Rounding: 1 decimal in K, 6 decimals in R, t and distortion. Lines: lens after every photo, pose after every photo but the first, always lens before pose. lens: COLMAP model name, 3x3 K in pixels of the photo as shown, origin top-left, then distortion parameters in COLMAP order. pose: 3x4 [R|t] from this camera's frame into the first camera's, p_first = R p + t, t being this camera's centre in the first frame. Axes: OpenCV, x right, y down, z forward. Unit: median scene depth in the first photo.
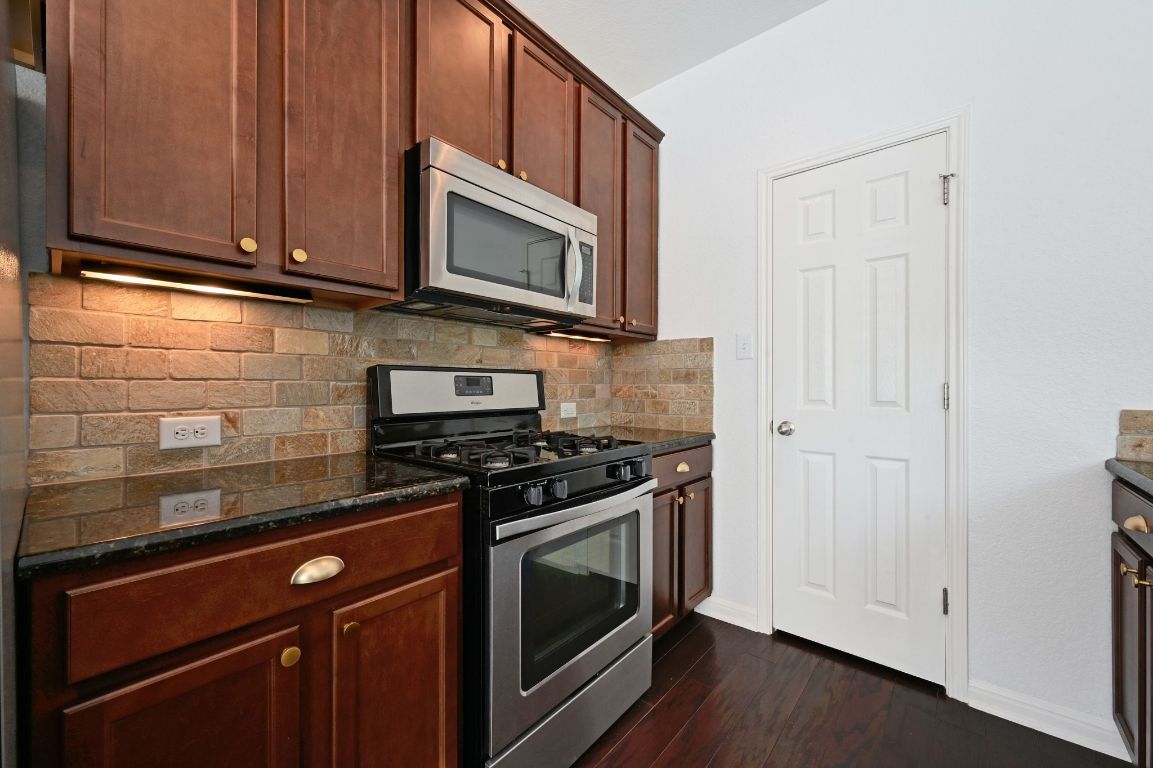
lens RADIAL K [[451.4, 0, 575.2], [0, 451.4, 385.4], [0, 0, 1]] dist [-0.000535, 0.000101]
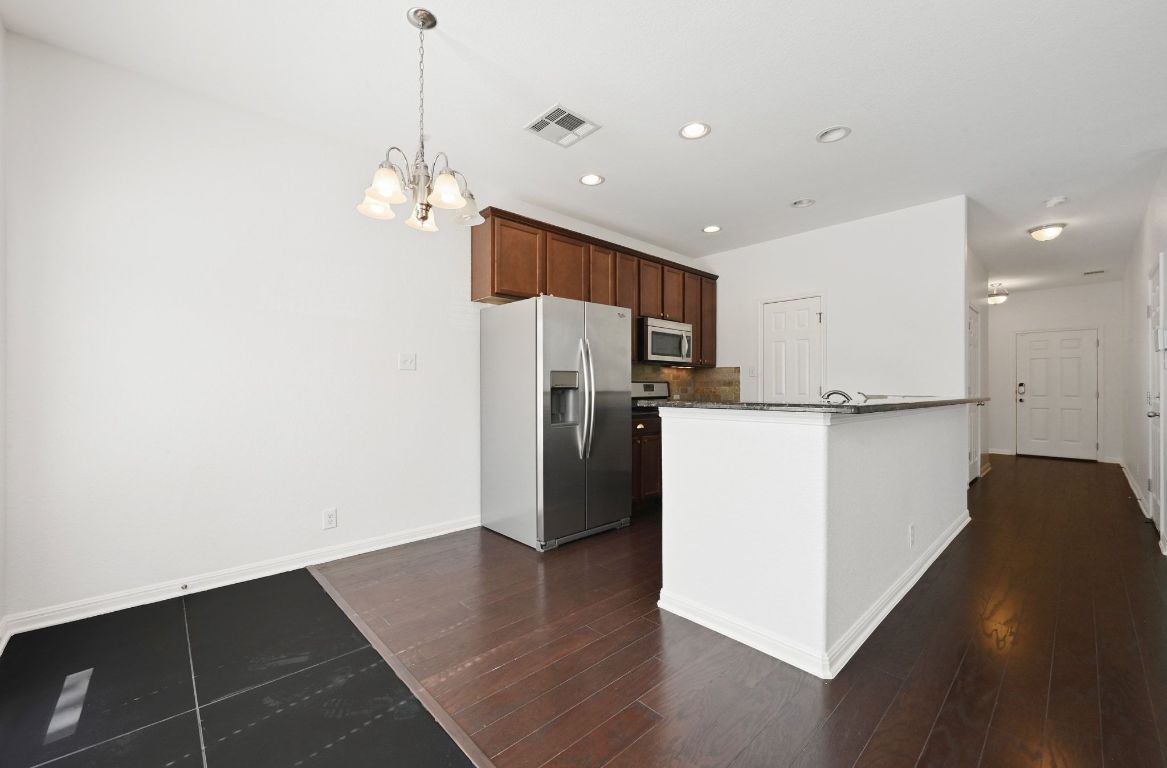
lens RADIAL K [[460.5, 0, 580.2], [0, 460.5, 386.0], [0, 0, 1]] dist [0.002477, -0.000057]
pose [[0.992805, -0.003742, -0.119681, -0.275334], [0.003201, 0.999984, -0.004707, 0.001732], [0.119697, 0.004290, 0.992801, -1.738841]]
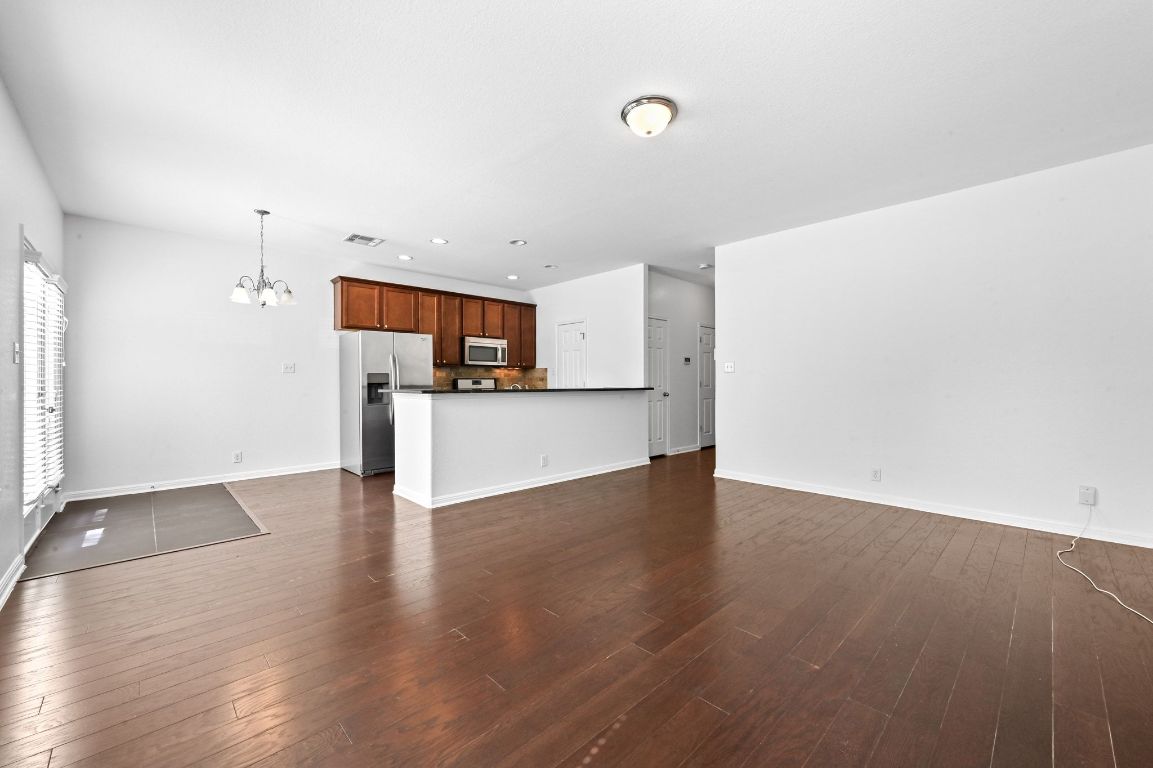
lens RADIAL K [[451.4, 0, 578.4], [0, 451.4, 382.0], [0, 0, 1]] dist [-0.000535, 0.000101]
pose [[0.995849, -0.009333, -0.090544, 0.999781], [0.009229, 0.999956, -0.001575, 0.009623], [0.090554, 0.000733, 0.995891, -2.816620]]
